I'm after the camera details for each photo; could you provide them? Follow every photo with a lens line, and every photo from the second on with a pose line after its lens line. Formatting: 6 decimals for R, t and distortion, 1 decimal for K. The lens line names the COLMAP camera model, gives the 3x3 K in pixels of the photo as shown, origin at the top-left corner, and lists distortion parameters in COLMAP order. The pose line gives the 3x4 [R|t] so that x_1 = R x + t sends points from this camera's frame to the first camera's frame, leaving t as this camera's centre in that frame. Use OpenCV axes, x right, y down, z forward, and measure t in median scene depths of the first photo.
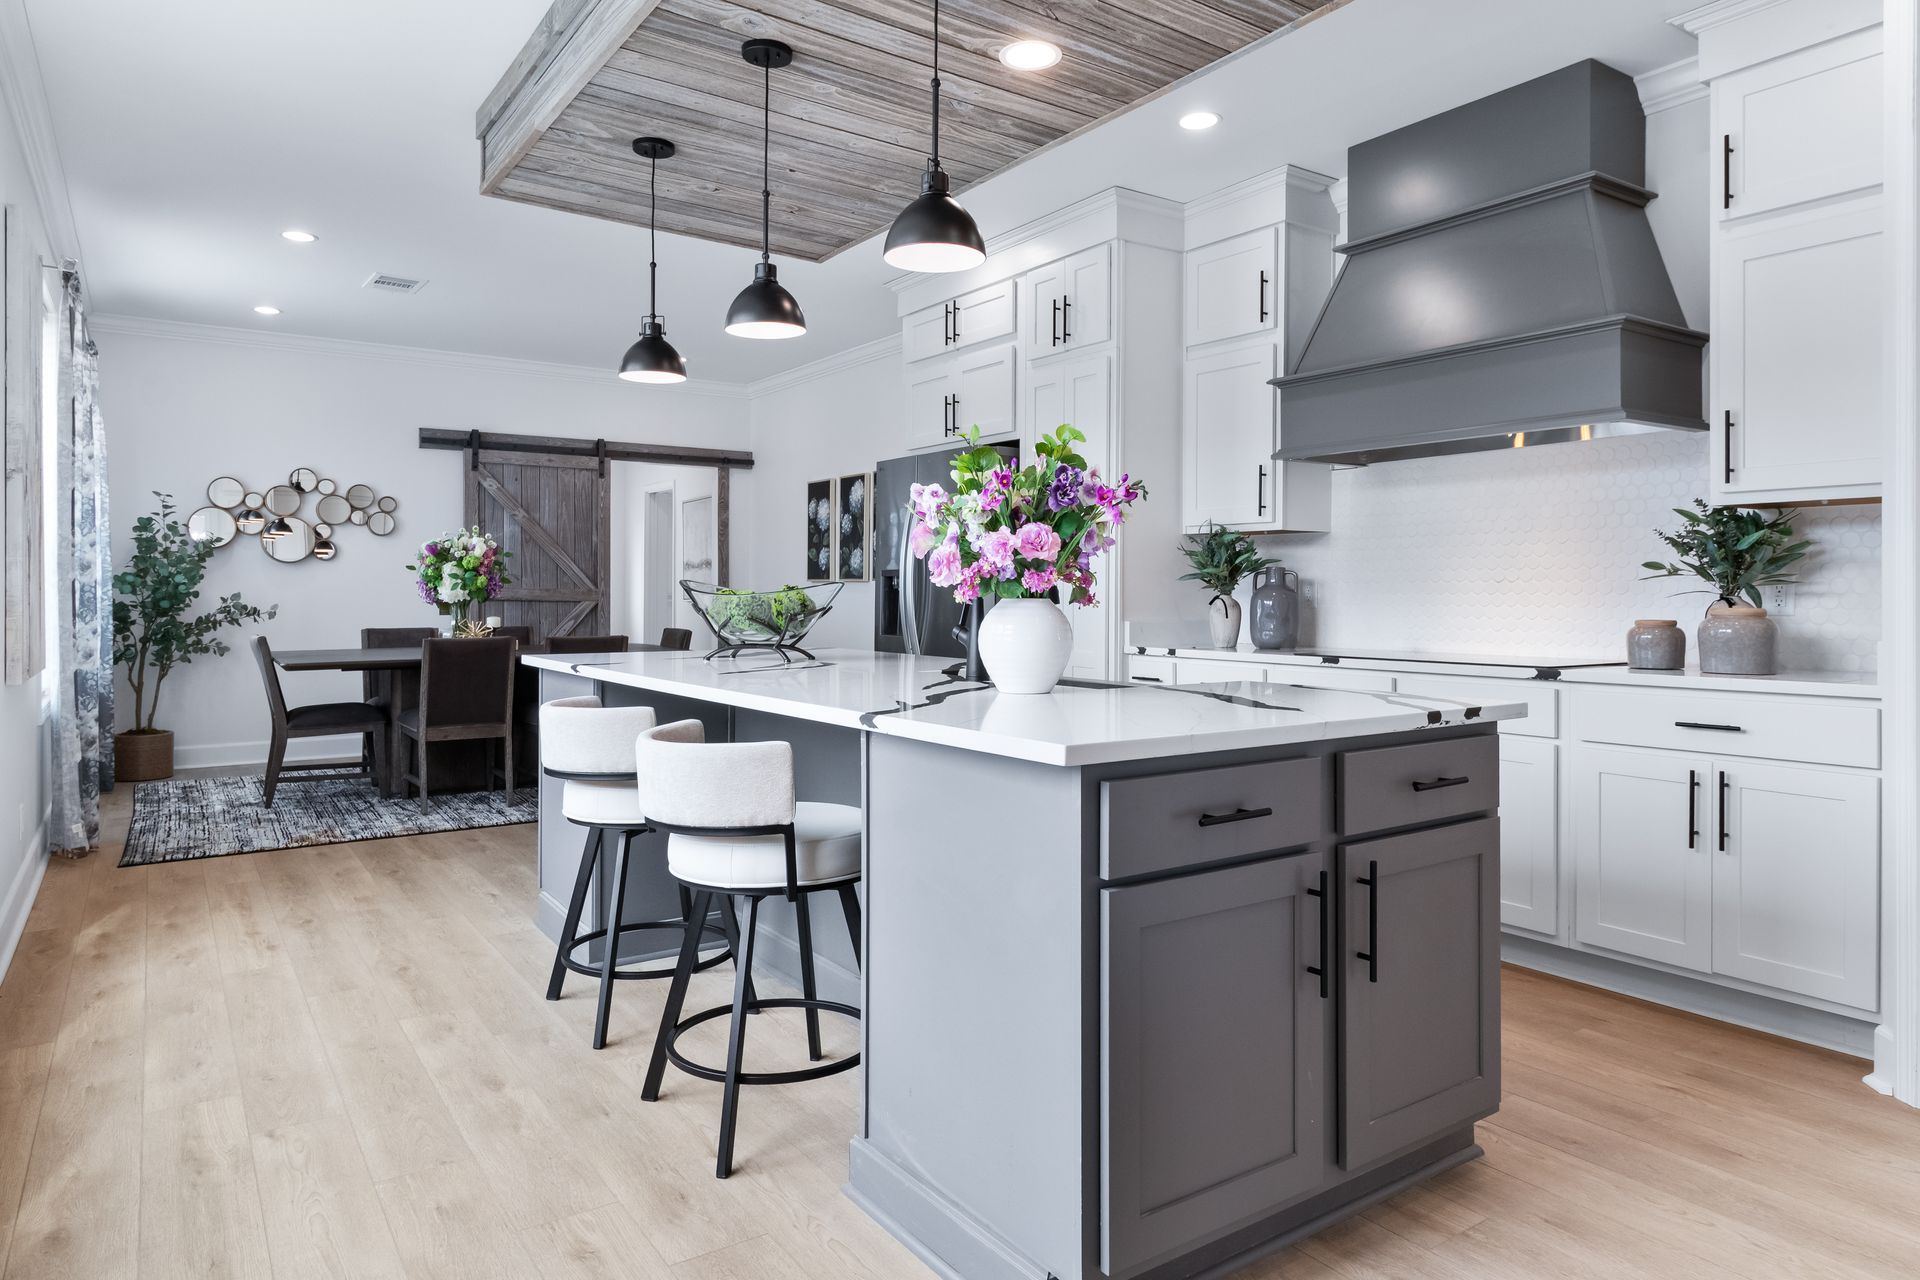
lens RADIAL K [[1159.3, 0, 970.7], [0, 1159.3, 596.3], [0, 0, 1]] dist [0.004807, 0.001532]
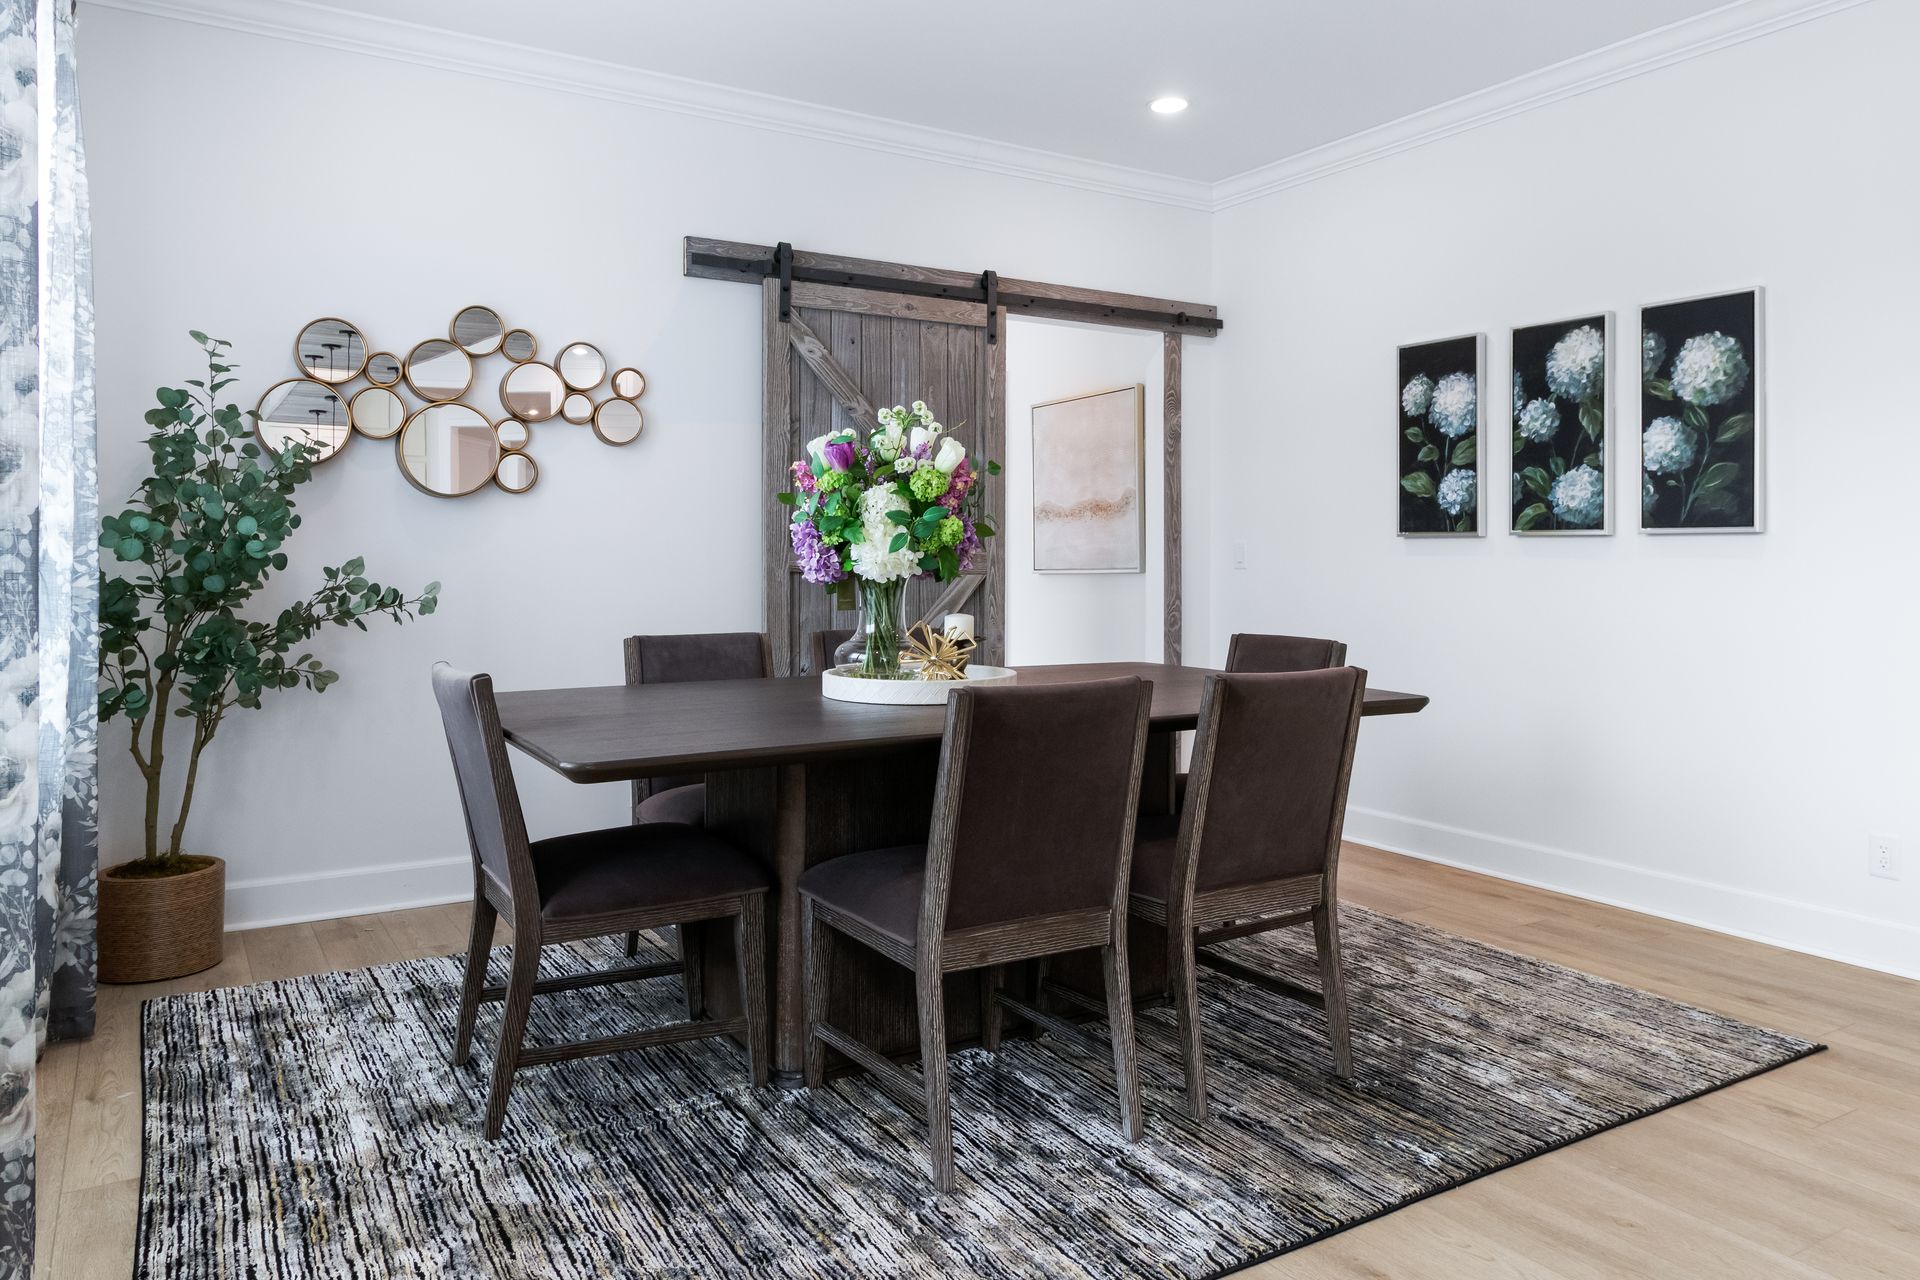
lens RADIAL K [[1338.1, 0, 1000.8], [0, 1338.1, 535.9], [0, 0, 1]] dist [0.008148, 0.005271]
pose [[0.998833, -0.000205, -0.048299, -0.382667], [-0.000794, 0.999786, -0.020663, -0.001063], [0.048293, 0.020678, 0.998619, 0.521696]]
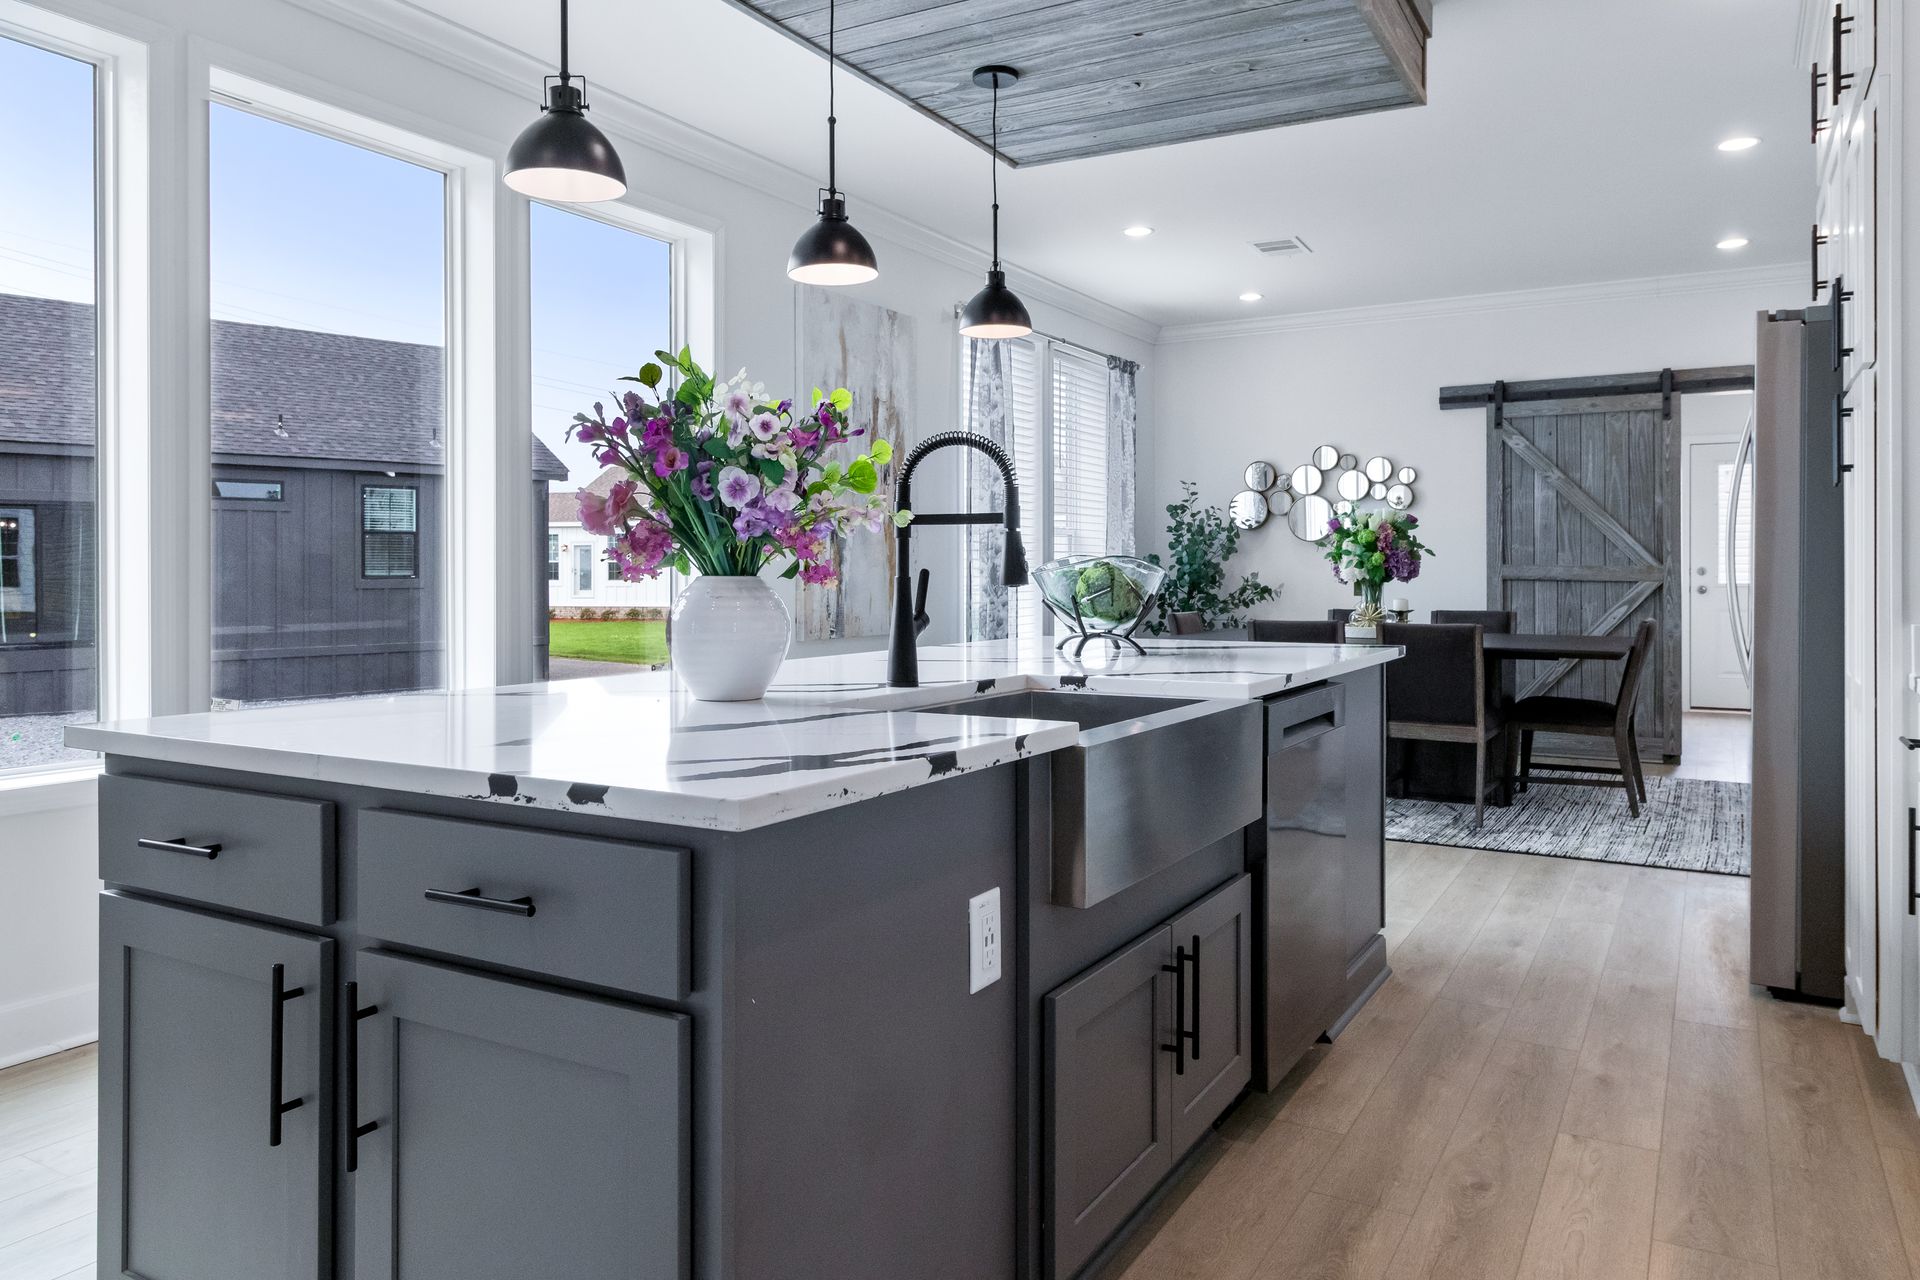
lens RADIAL K [[1297.1, 0, 958.2], [0, 1297.1, 575.2], [0, 0, 1]] dist [-0.001937, -0.000588]
pose [[0.431072, -0.001132, -0.902317, 0.333188], [0.000627, 0.999999, -0.000955, 0.000669], [0.902317, -0.000154, 0.431073, 0.289033]]
